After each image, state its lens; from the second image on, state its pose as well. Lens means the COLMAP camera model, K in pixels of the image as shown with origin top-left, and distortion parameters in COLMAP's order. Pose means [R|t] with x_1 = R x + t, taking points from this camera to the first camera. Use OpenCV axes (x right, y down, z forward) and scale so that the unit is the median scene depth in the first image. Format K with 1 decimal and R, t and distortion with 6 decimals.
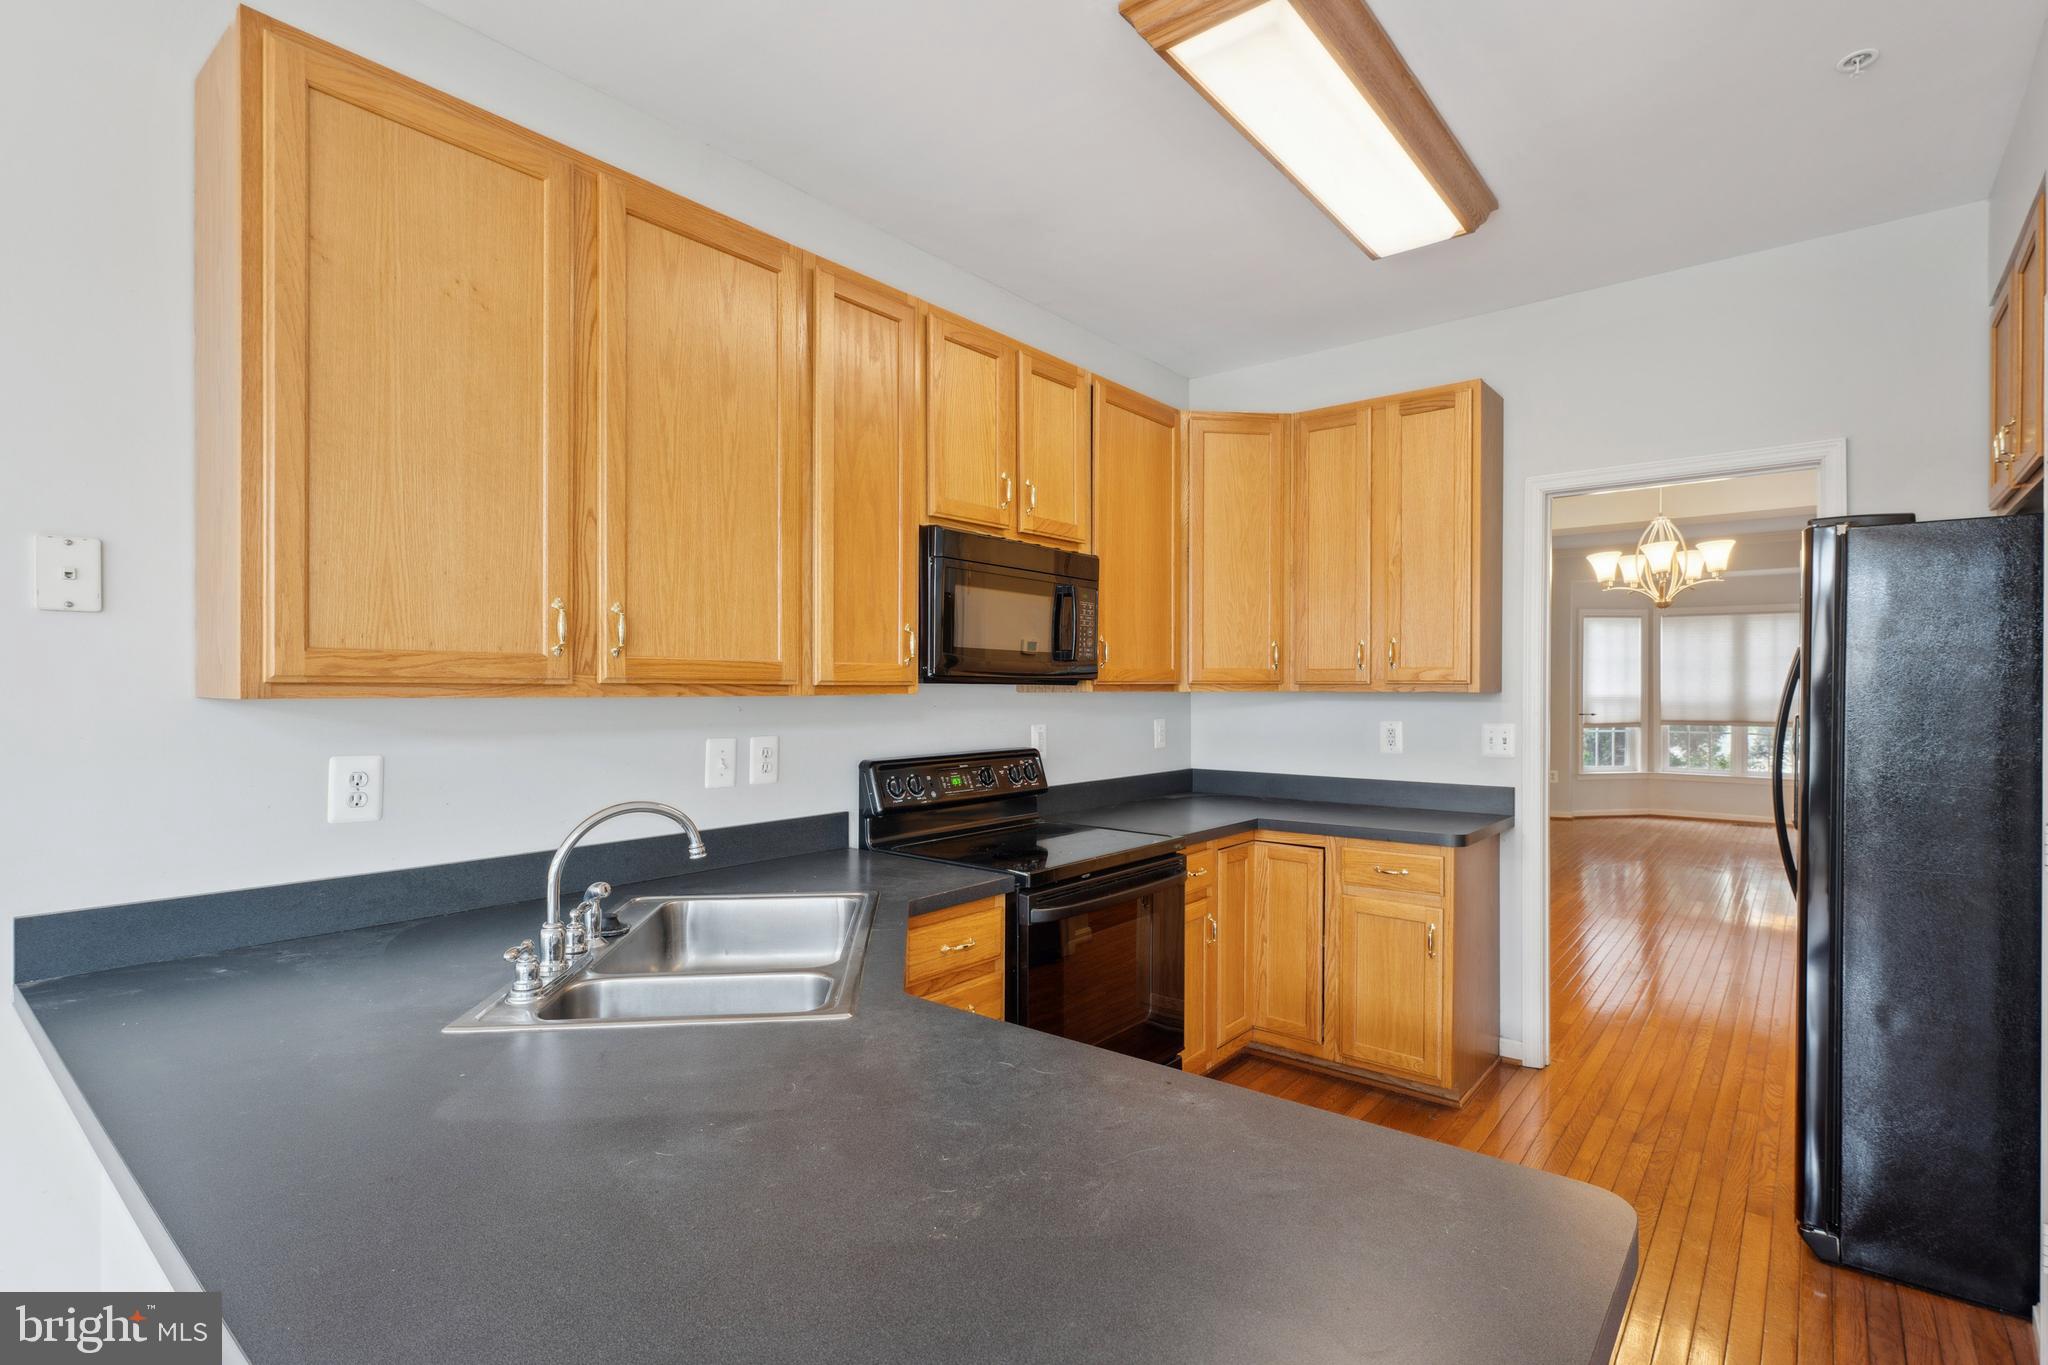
lens RADIAL K [[980.5, 0, 1020.9], [0, 980.5, 686.7], [0, 0, 1]] dist [0.000119, -0.001197]
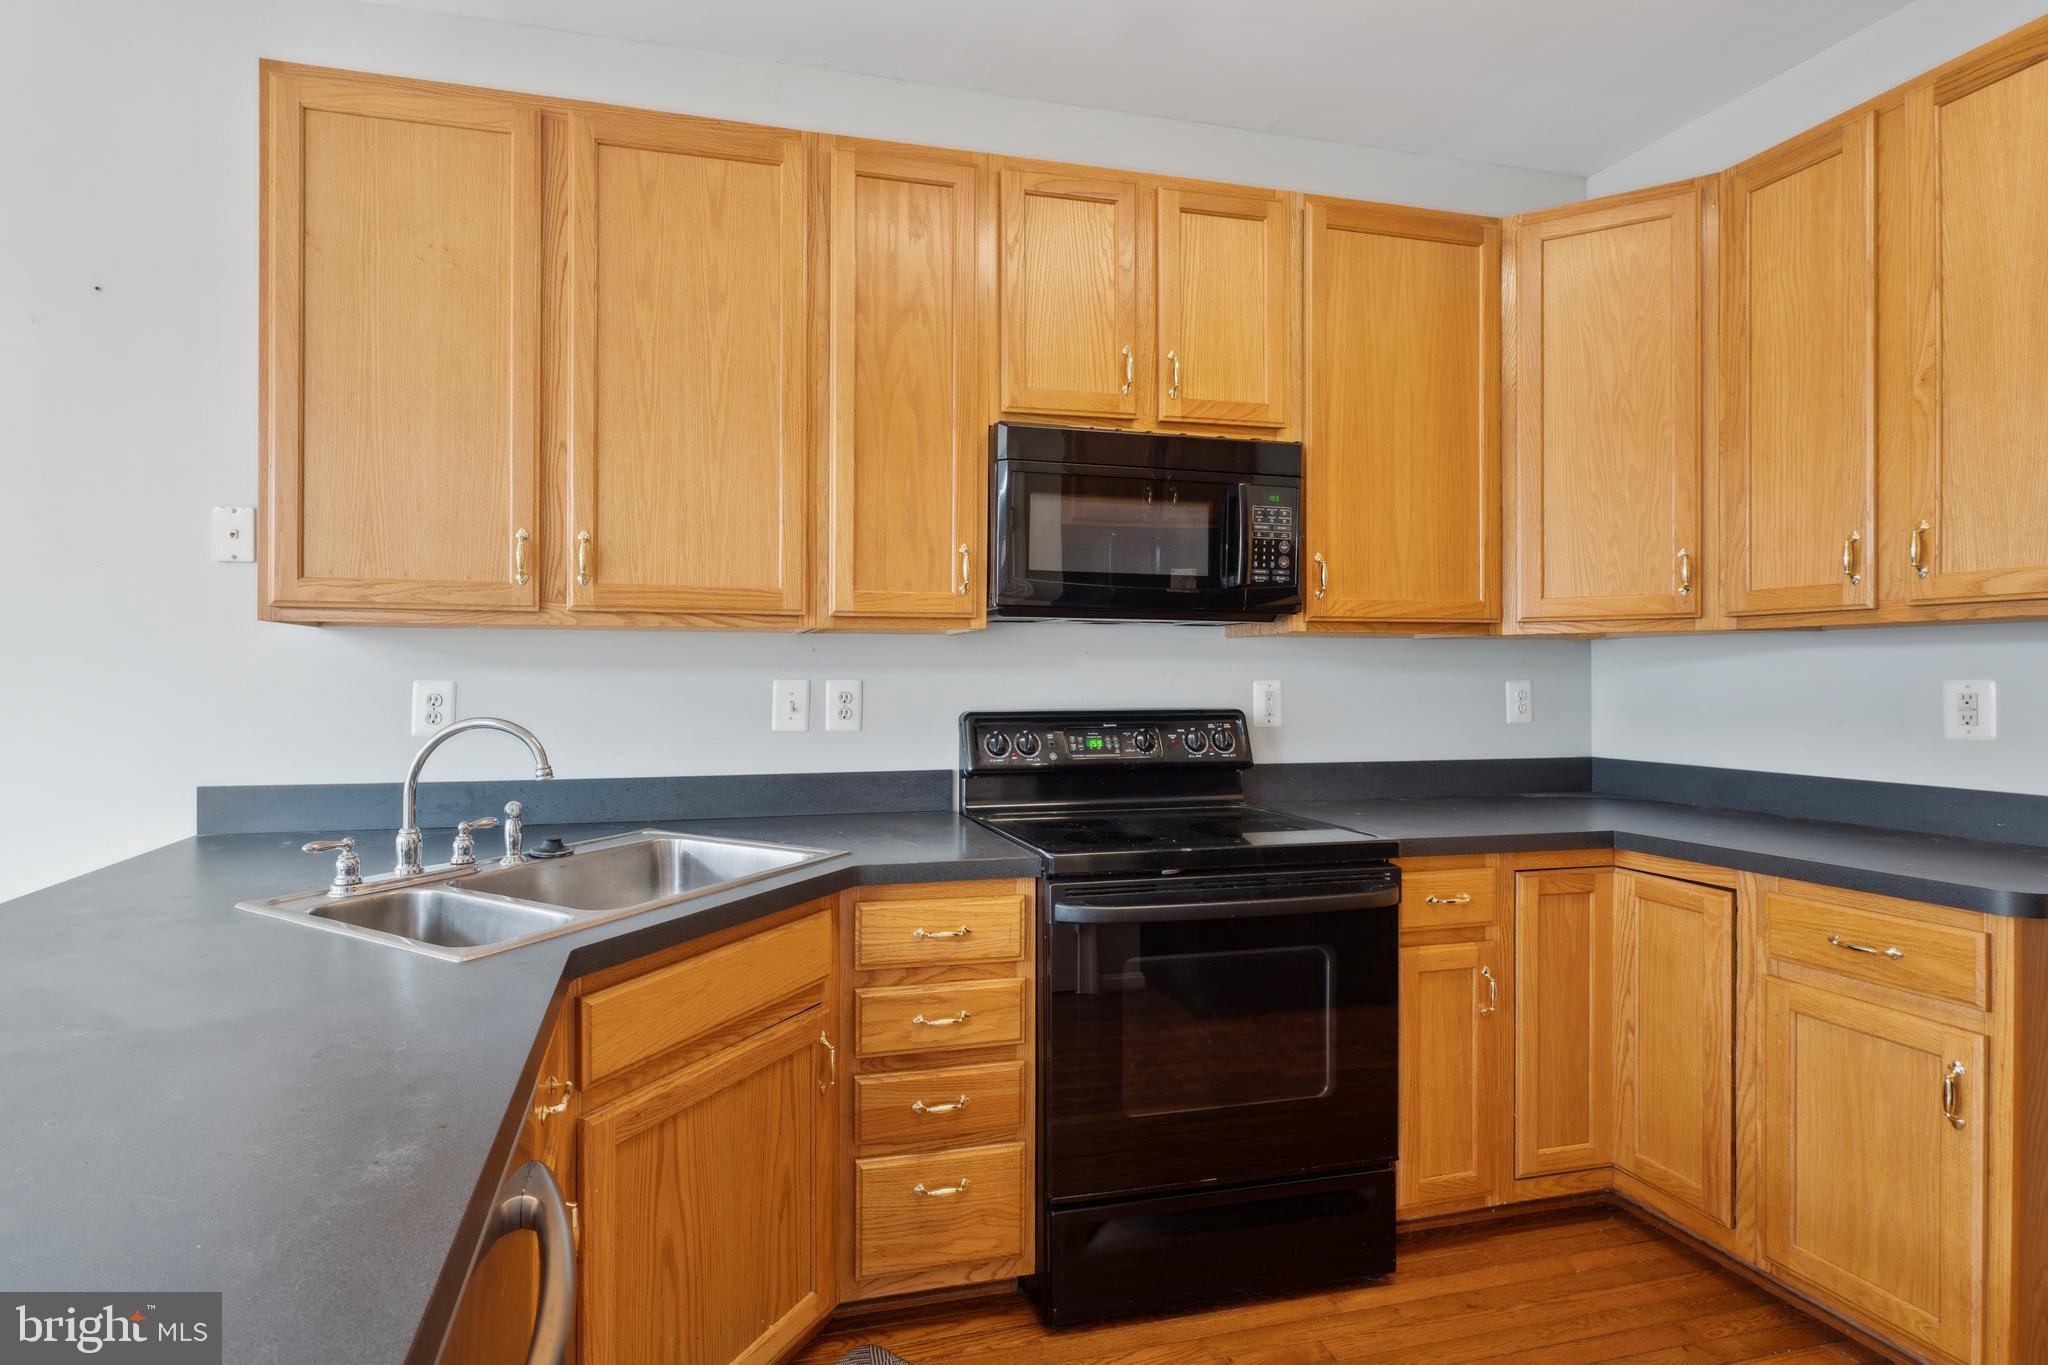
lens RADIAL K [[980.5, 0, 1020.9], [0, 980.5, 686.7], [0, 0, 1]] dist [0.000119, -0.001197]
pose [[0.790798, -0.003083, -0.612069, 0.397108], [-0.000760, 0.999982, -0.006019, 0.057101], [0.612076, 0.005225, 0.790782, 0.338386]]
